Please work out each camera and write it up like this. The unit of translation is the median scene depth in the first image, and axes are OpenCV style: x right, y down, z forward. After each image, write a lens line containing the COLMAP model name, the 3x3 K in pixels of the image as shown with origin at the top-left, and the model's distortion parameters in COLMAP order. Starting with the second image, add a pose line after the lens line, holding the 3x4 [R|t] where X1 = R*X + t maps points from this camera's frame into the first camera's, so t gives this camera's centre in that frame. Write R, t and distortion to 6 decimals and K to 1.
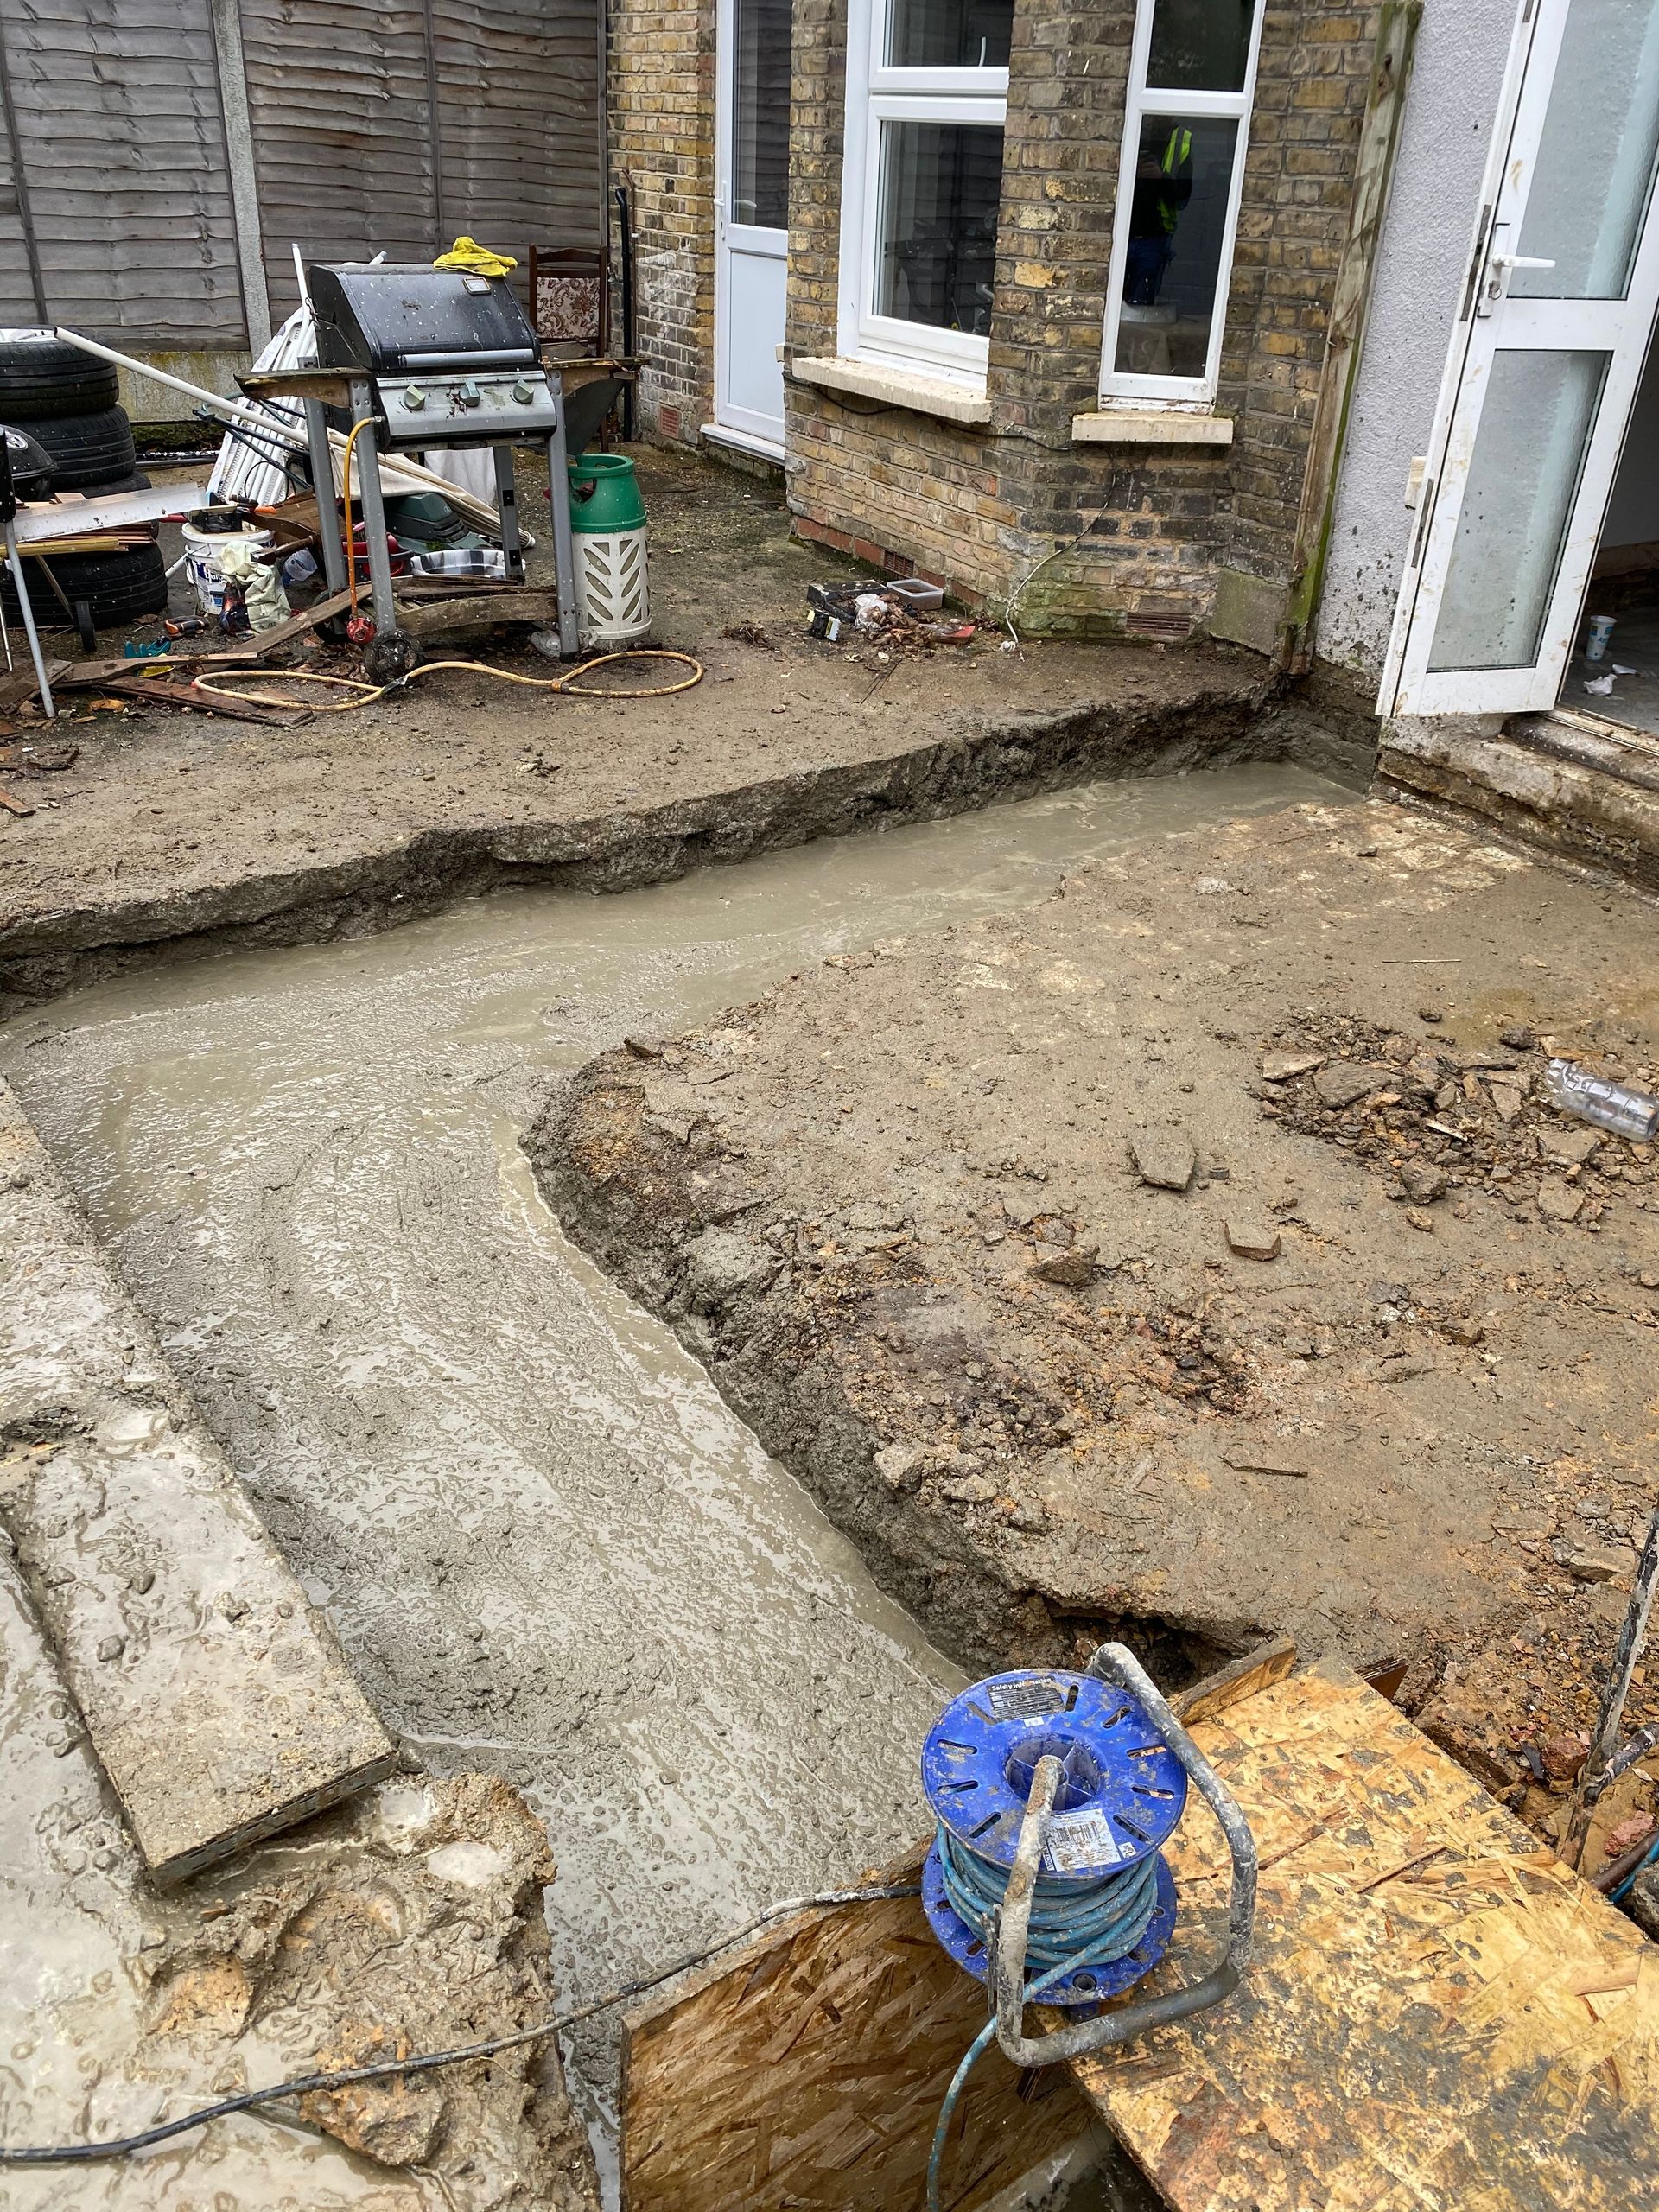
lens RADIAL K [[1695.2, 0, 834.2], [0, 1695.2, 1084.0], [0, 0, 1]] dist [0.032688, -0.025550]
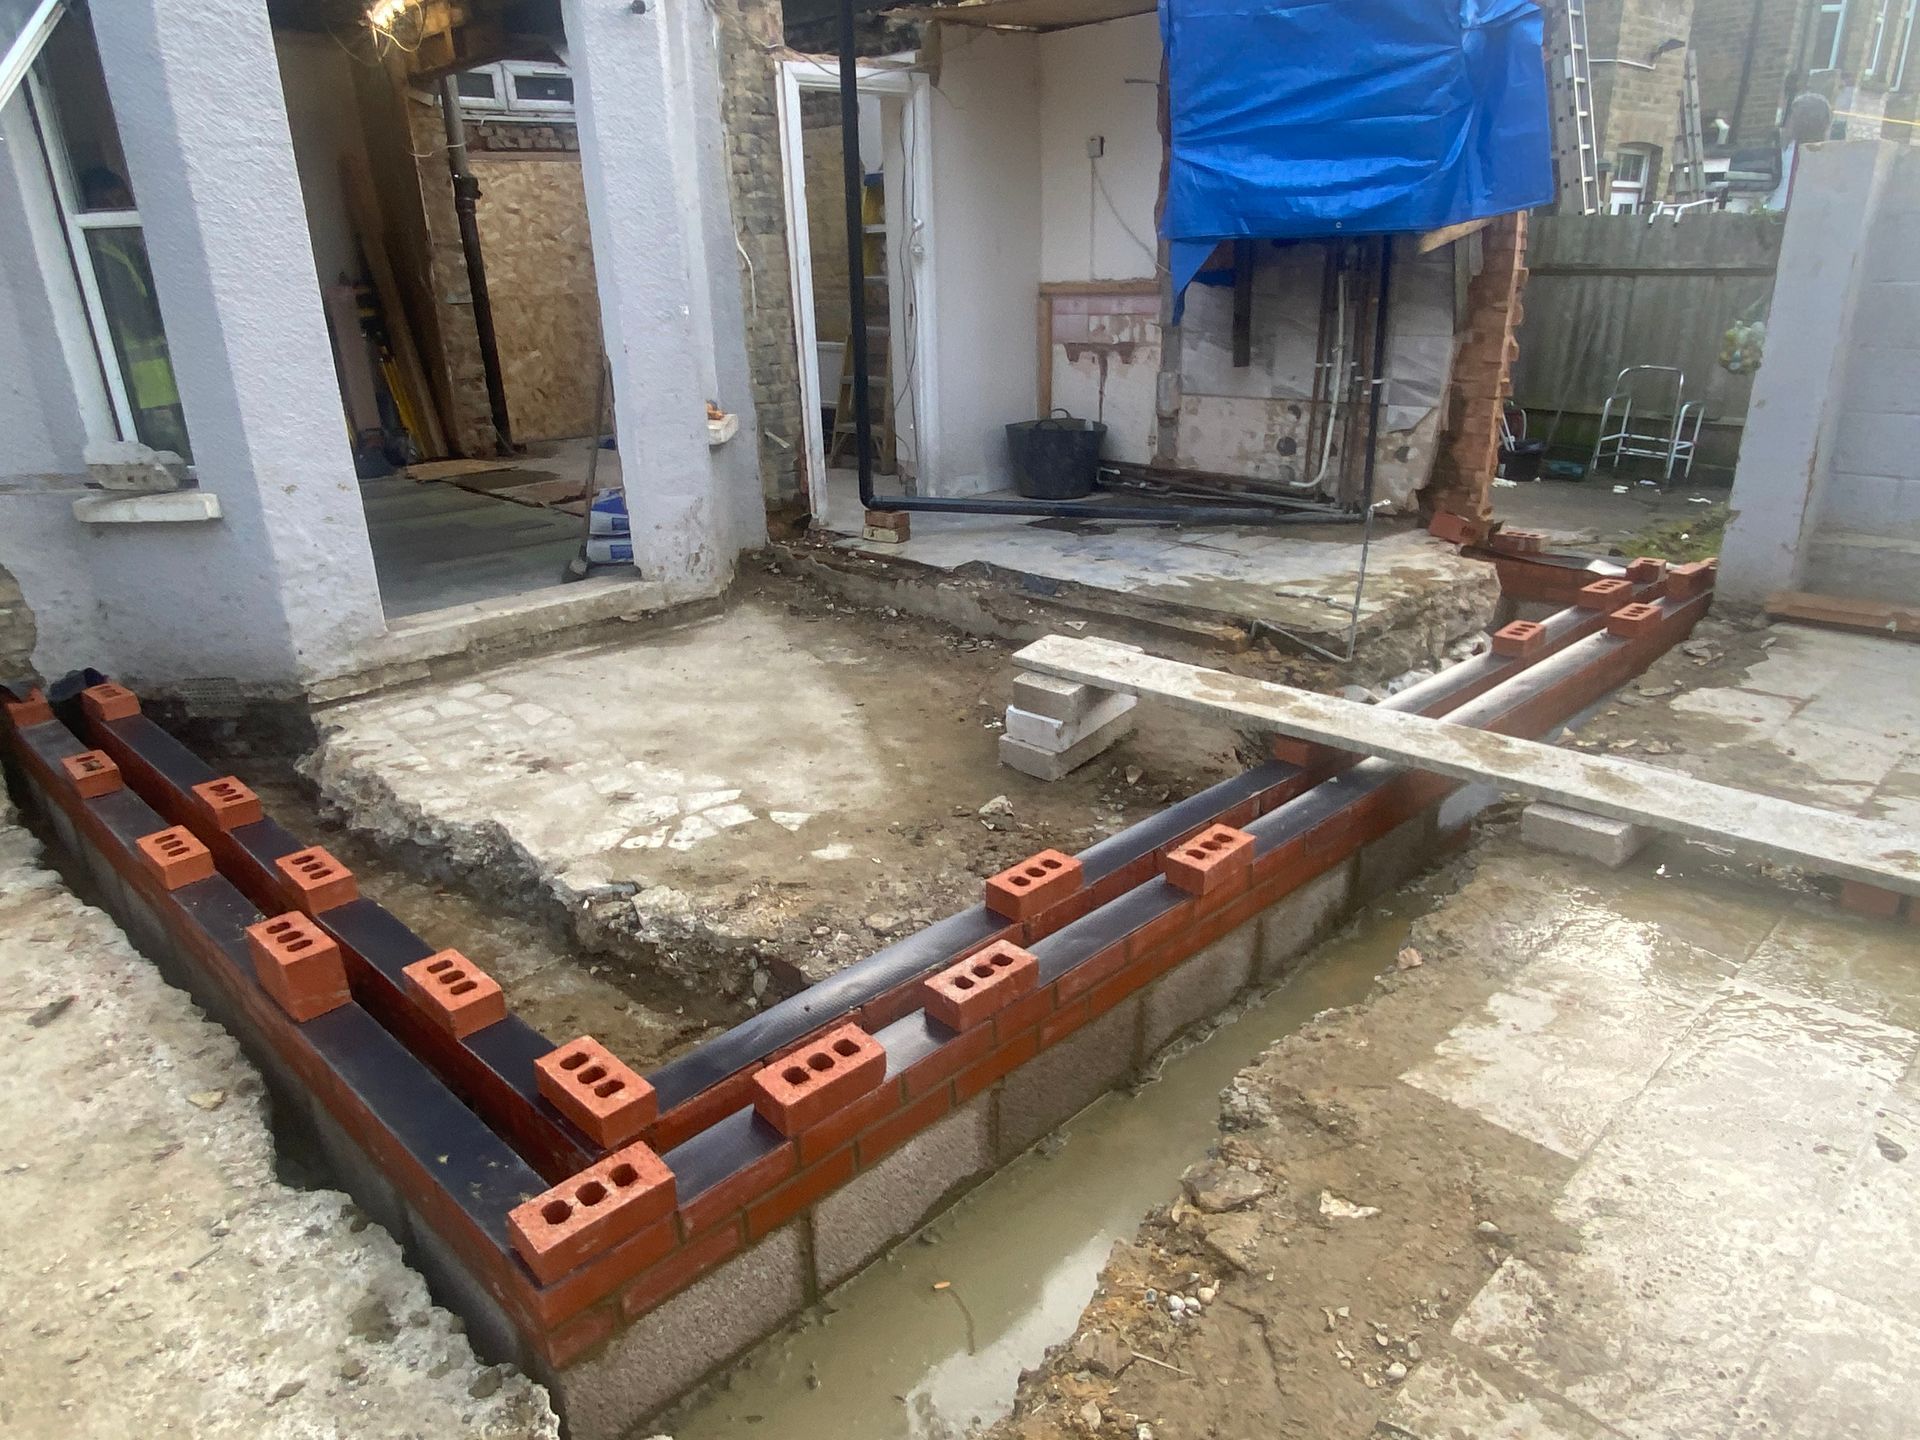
lens RADIAL K [[1236.0, 0, 969.1], [0, 1236.0, 728.5], [0, 0, 1]] dist [0.056013, -0.061557]
pose [[-0.237609, -0.382820, 0.892743, -0.519470], [0.491357, 0.745440, 0.450432, -0.287841], [-0.837920, 0.545682, 0.010977, 0.486517]]
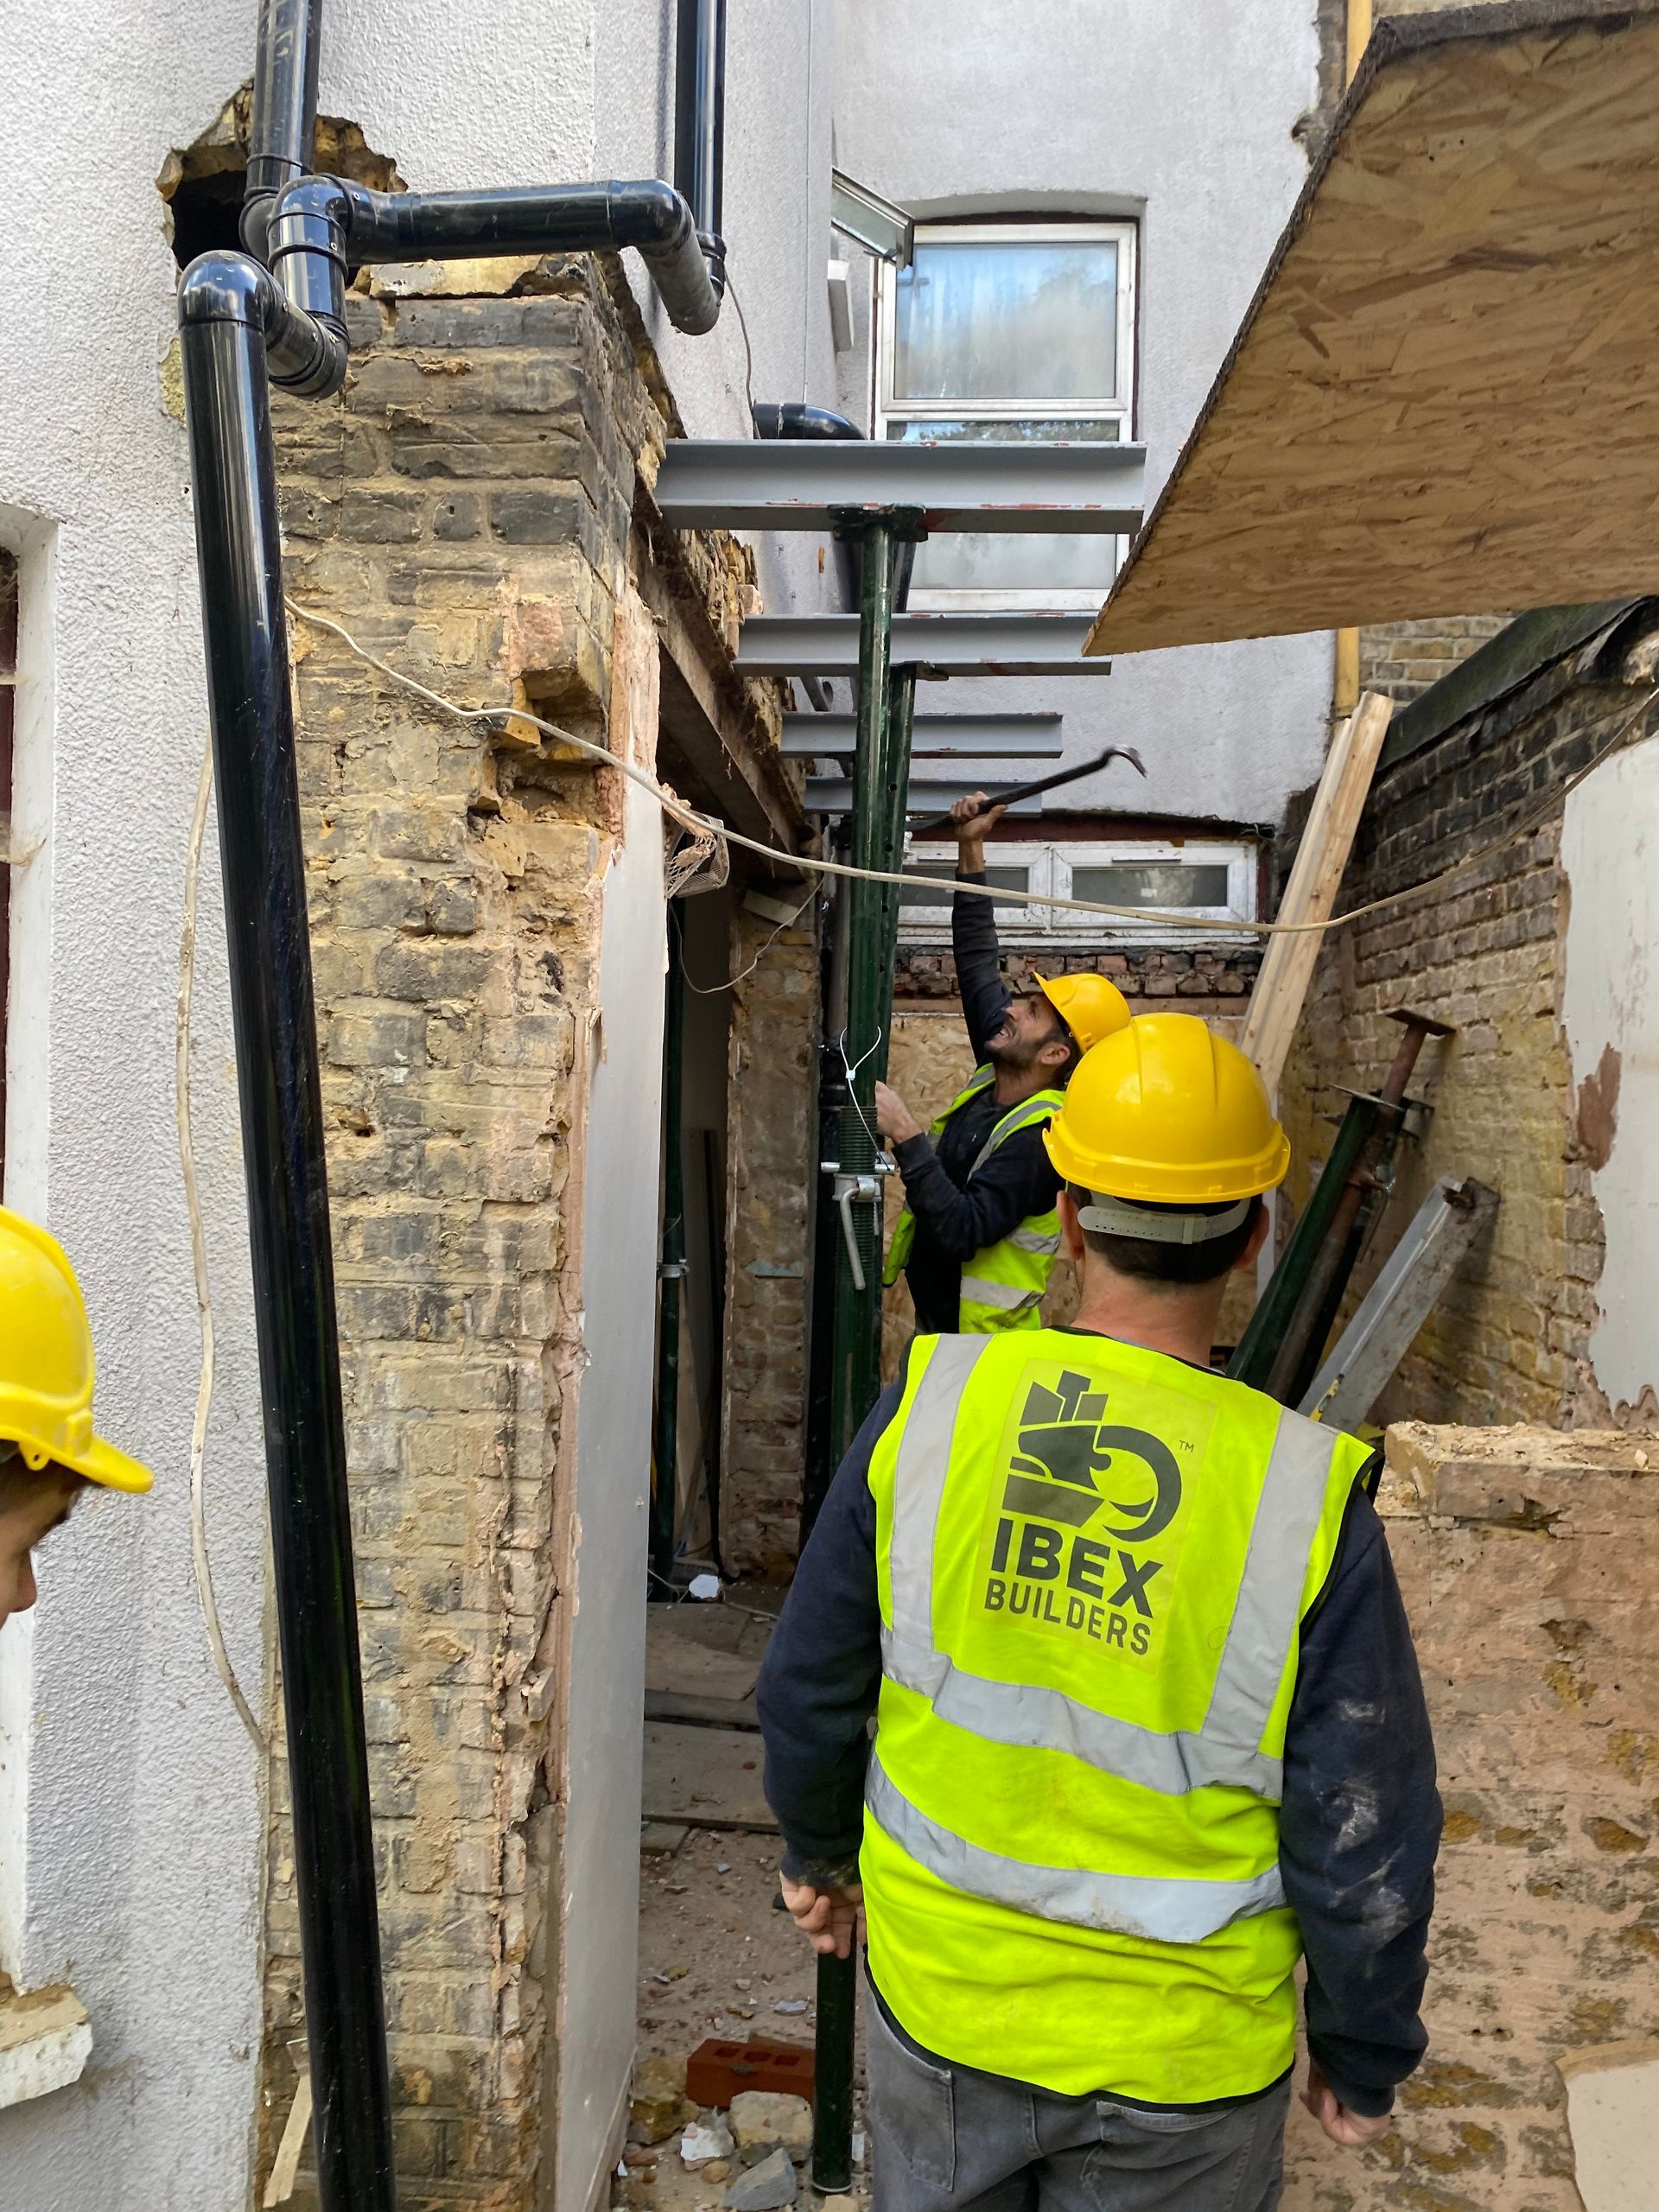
lens RADIAL K [[1695.2, 0, 857.0], [0, 1695.2, 1066.0], [0, 0, 1]] dist [0.032688, -0.025550]
pose [[0.545997, -0.023202, 0.837466, 0.319831], [0.410501, 0.878807, -0.243284, -0.138337], [-0.730327, 0.476613, 0.489350, 0.145829]]
